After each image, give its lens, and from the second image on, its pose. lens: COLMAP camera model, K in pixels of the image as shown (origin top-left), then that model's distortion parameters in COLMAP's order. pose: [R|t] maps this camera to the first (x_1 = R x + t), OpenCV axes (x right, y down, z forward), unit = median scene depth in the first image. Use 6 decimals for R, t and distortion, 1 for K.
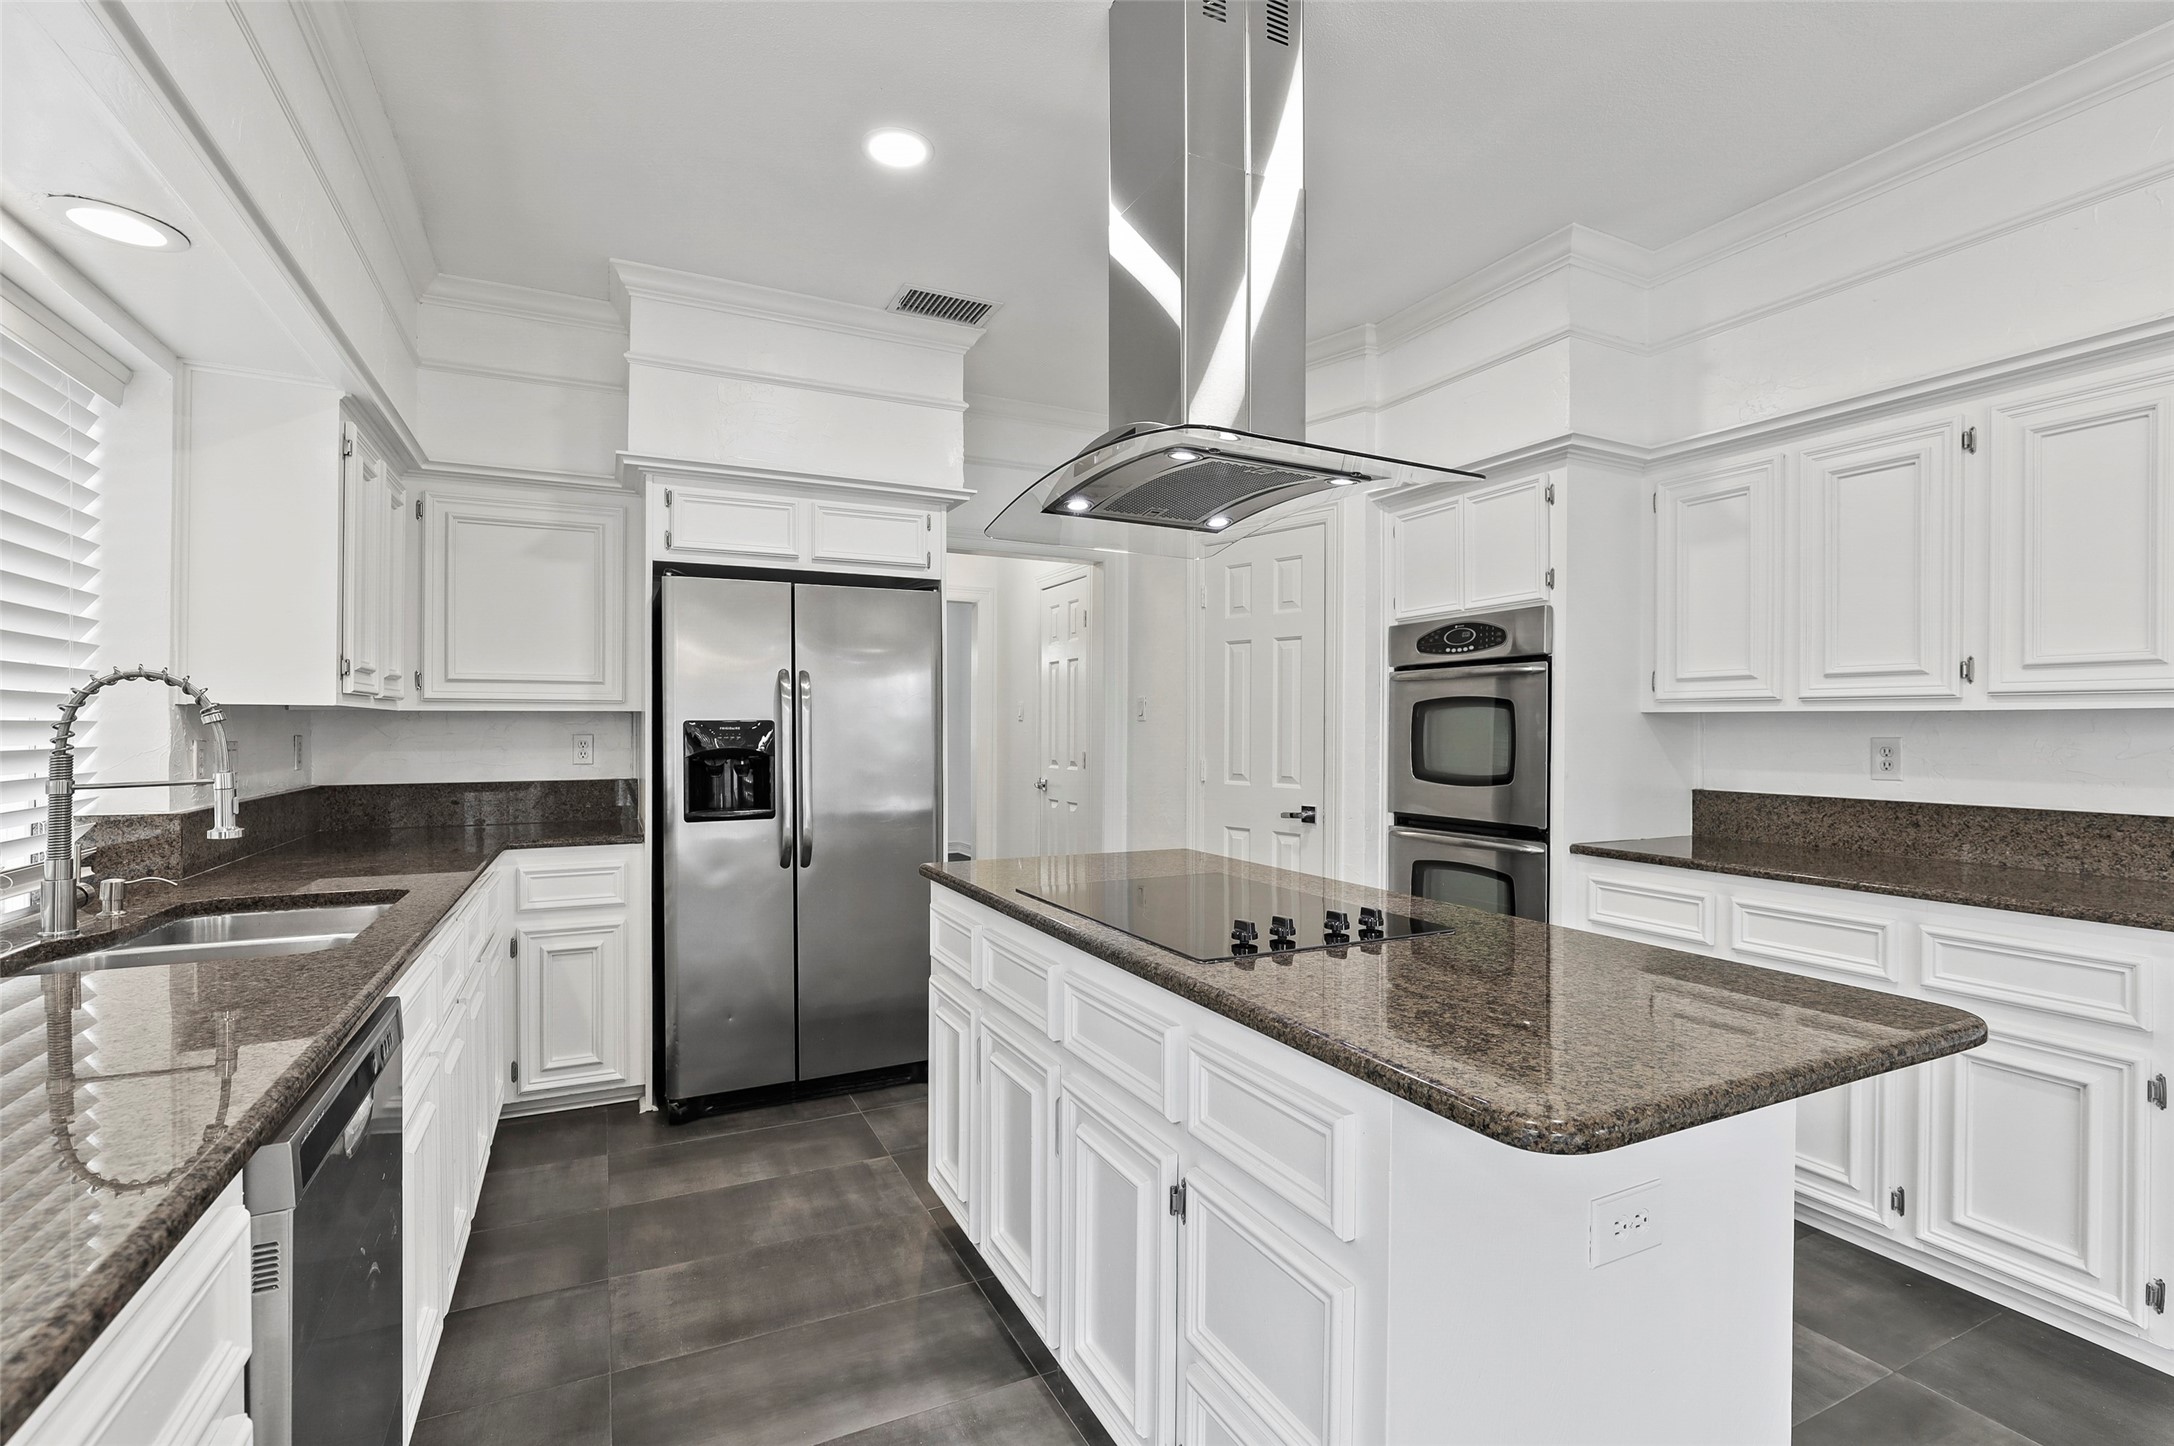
lens RADIAL K [[996.1, 0, 1097.0], [0, 996.1, 734.4], [0, 0, 1]] dist [-0.023397, 0.008672]
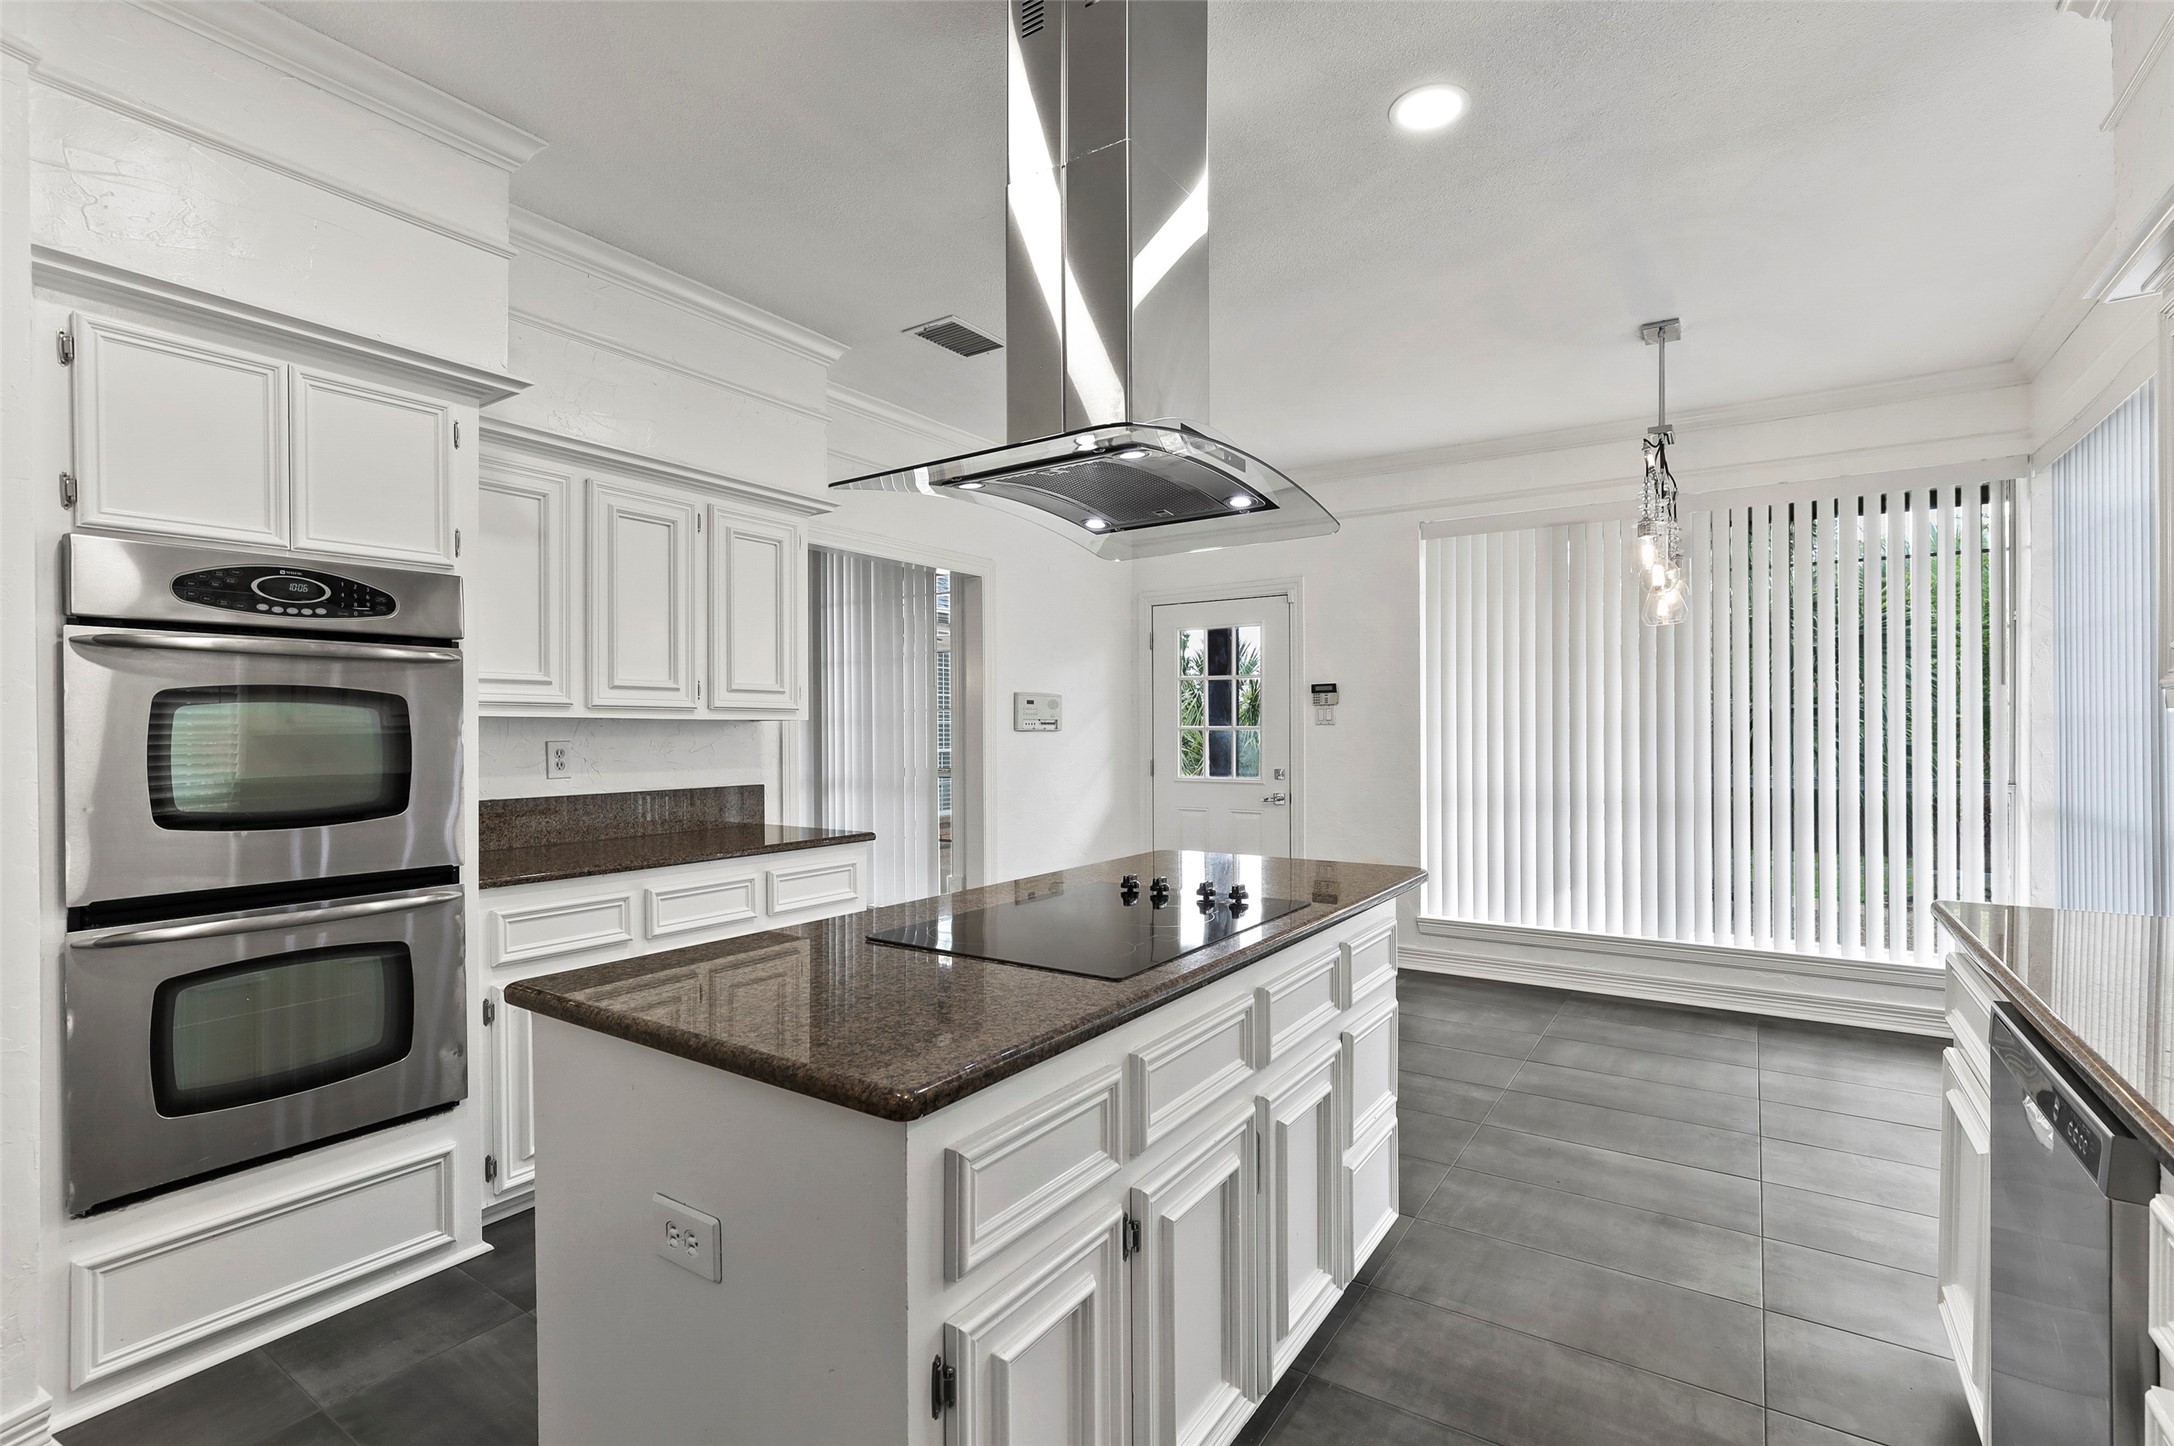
lens RADIAL K [[999.5, 0, 1086.9], [0, 999.5, 730.7], [0, 0, 1]] dist [0.023521, 0.000108]
pose [[-0.487691, -0.003467, 0.873009, -0.473679], [0.006206, 0.999953, 0.007439, -0.012344], [-0.872994, 0.009046, -0.487647, 0.949543]]
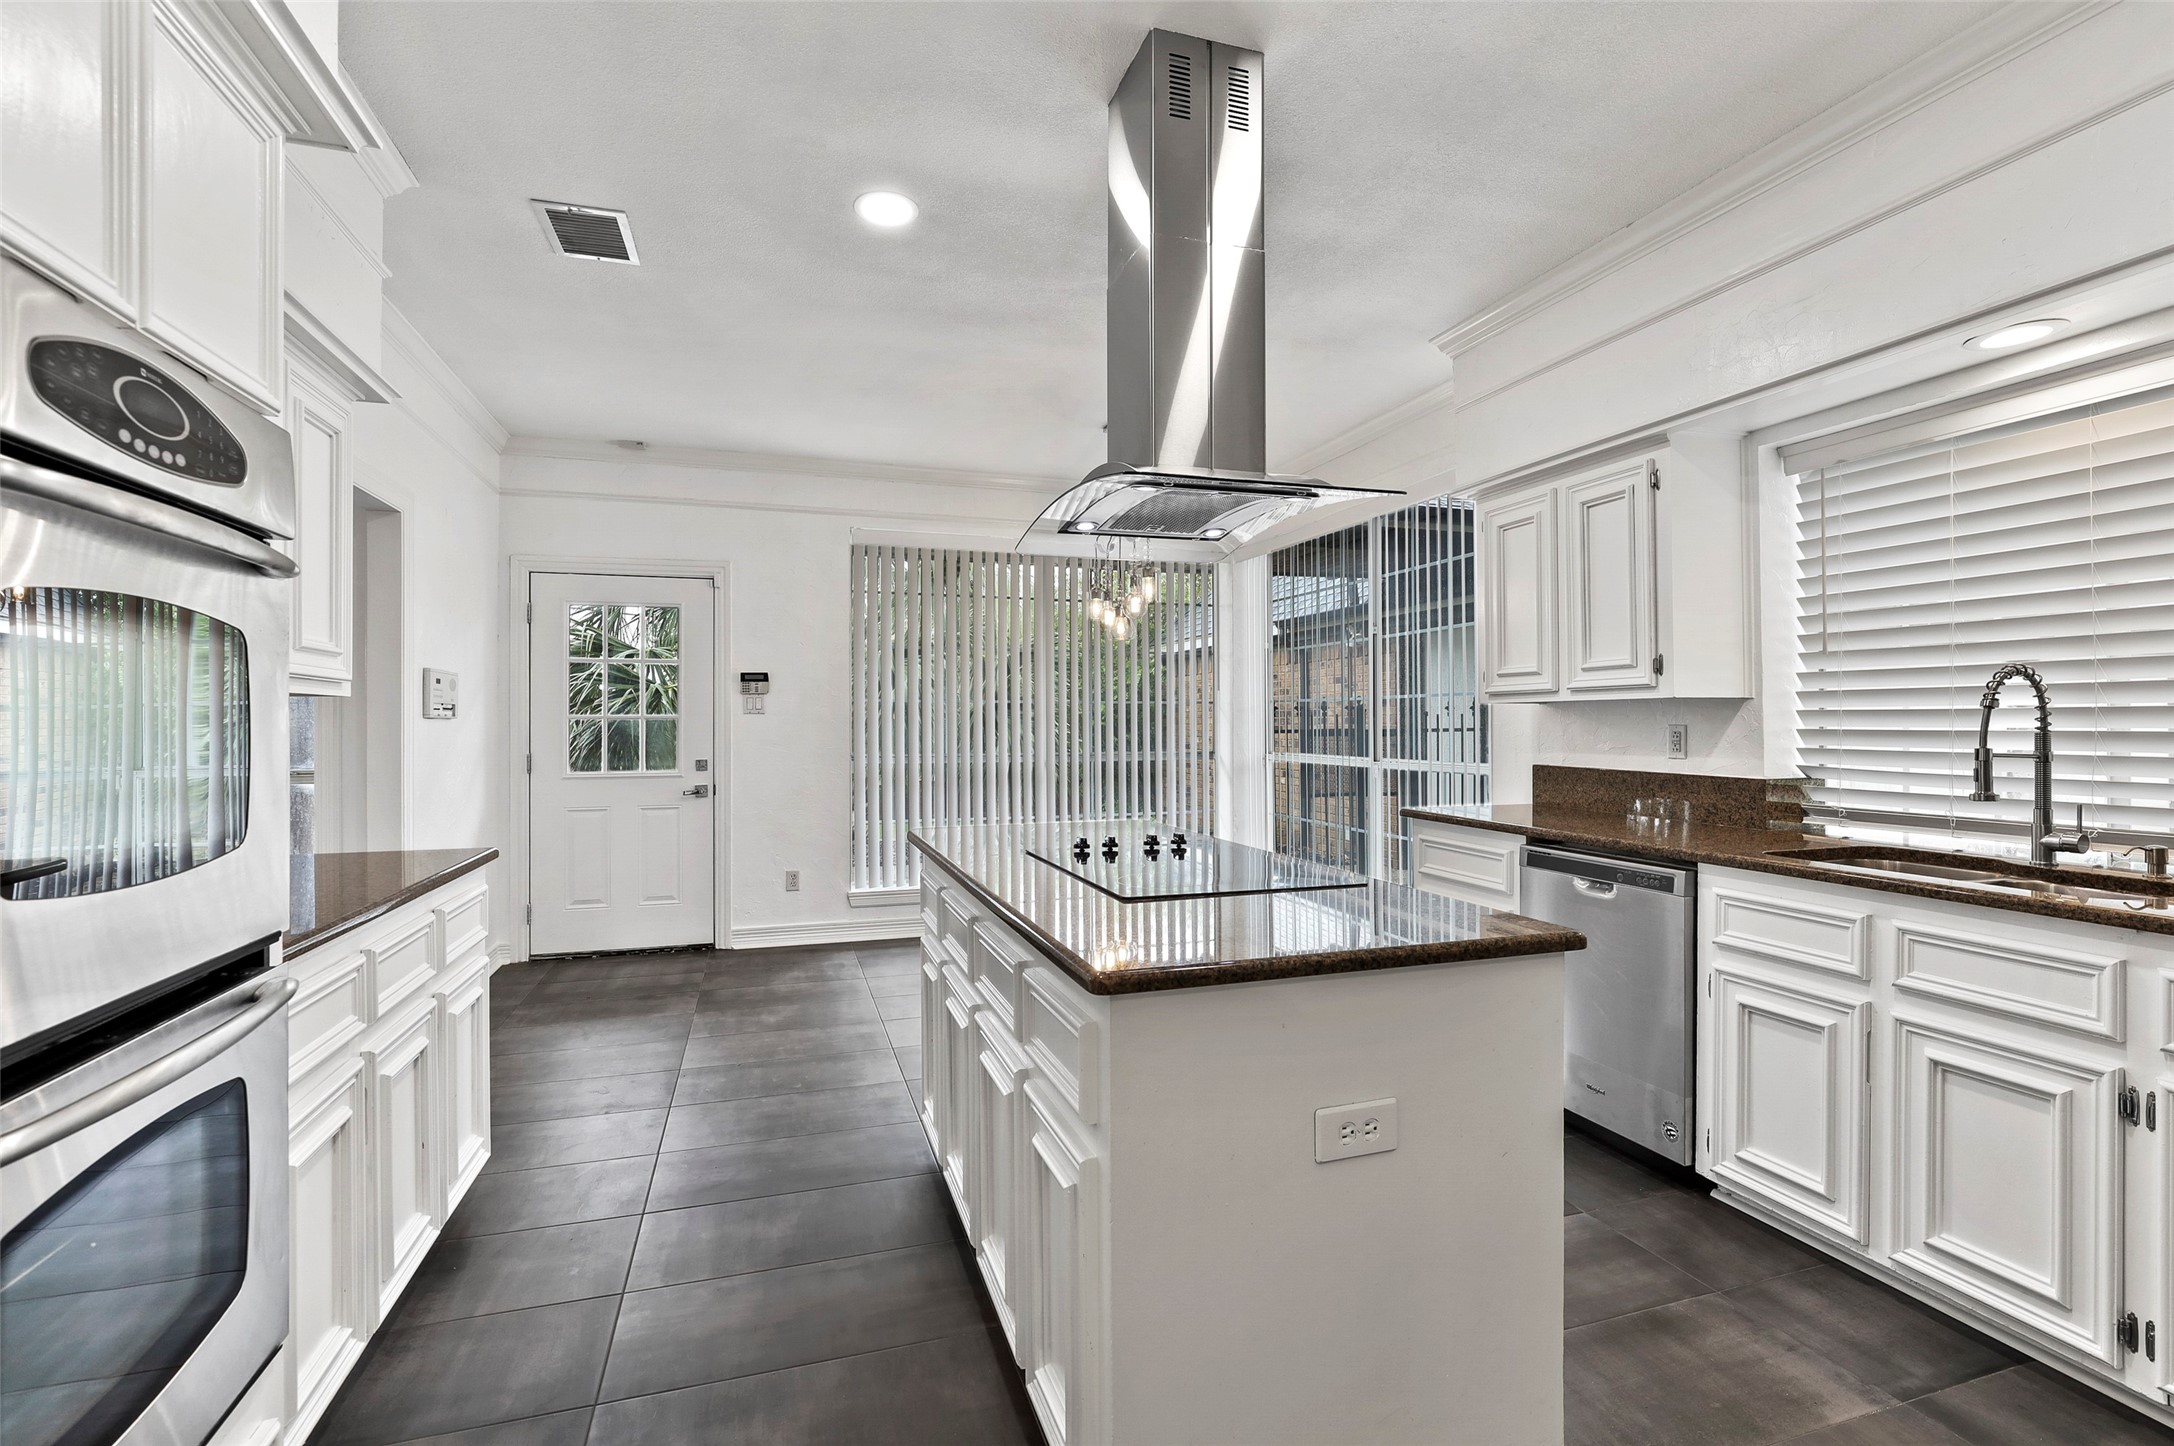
lens RADIAL K [[996.1, 0, 1097.0], [0, 996.1, 734.4], [0, 0, 1]] dist [-0.023397, 0.008672]
pose [[-0.988902, -0.002220, 0.148552, 0.022886], [0.000413, 0.999843, 0.017690, -0.000972], [-0.148568, 0.017555, -0.988746, 1.370834]]
